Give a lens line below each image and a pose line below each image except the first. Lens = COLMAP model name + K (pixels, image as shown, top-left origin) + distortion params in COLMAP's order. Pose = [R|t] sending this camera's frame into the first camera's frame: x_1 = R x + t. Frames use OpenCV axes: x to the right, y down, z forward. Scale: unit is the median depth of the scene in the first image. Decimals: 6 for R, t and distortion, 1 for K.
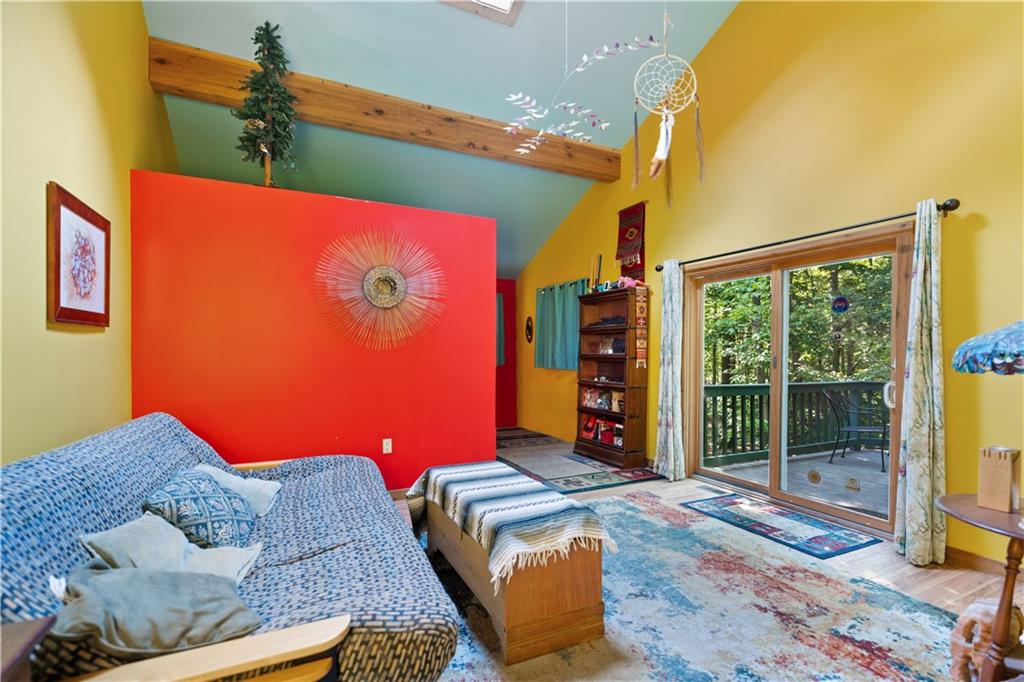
lens RADIAL K [[453.6, 0, 519.9], [0, 453.6, 348.6], [0, 0, 1]] dist [-0.001227, -0.000006]
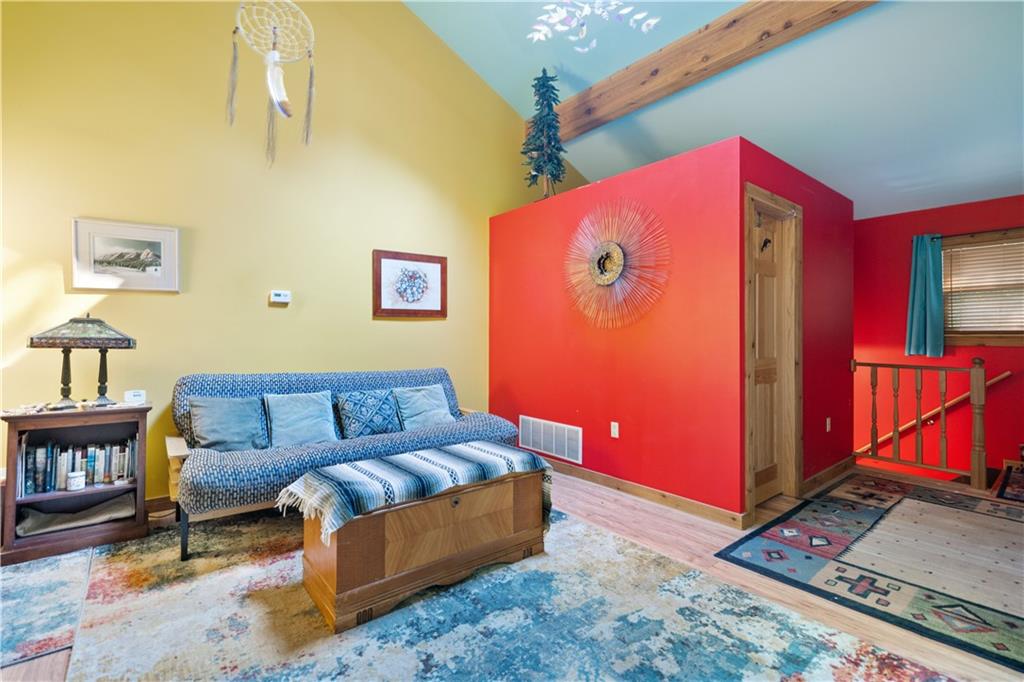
lens RADIAL K [[453.6, 0, 520.7], [0, 453.6, 335.7], [0, 0, 1]] dist [-0.001227, -0.000006]
pose [[0.255284, -0.000110, -0.966866, 0.556080], [0.001517, 0.999999, 0.000287, 0.015038], [0.966865, -0.001540, 0.255283, 0.539048]]
